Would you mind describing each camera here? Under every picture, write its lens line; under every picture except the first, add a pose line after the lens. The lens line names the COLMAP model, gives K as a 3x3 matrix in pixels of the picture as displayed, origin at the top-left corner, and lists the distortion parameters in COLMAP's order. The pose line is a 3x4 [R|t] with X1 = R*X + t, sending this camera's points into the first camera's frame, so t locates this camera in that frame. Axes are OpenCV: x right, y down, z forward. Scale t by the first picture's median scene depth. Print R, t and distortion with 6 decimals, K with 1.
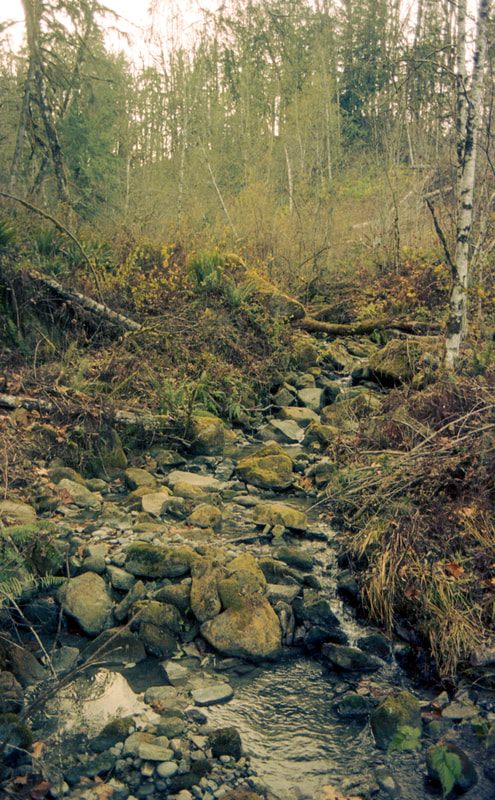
lens RADIAL K [[669.9, 0, 247.5], [0, 669.9, 400.0], [0, 0, 1]] dist [-0.104412, 0.095463]
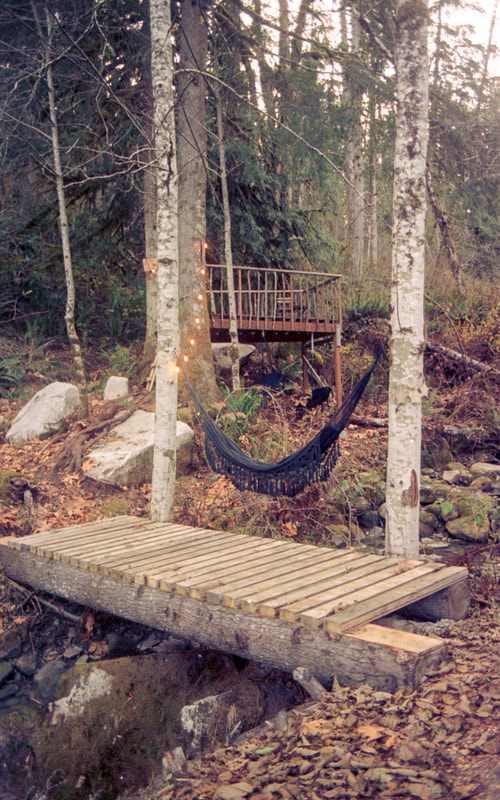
lens RADIAL K [[700.6, 0, 250.0], [0, 700.6, 400.0], [0, 0, 1]] dist [-0.031890, -0.017394]
pose [[0.813385, -0.059407, -0.578684, 0.360591], [0.016079, 0.996688, -0.079718, 0.076886], [0.581504, 0.055536, 0.811646, -0.534248]]
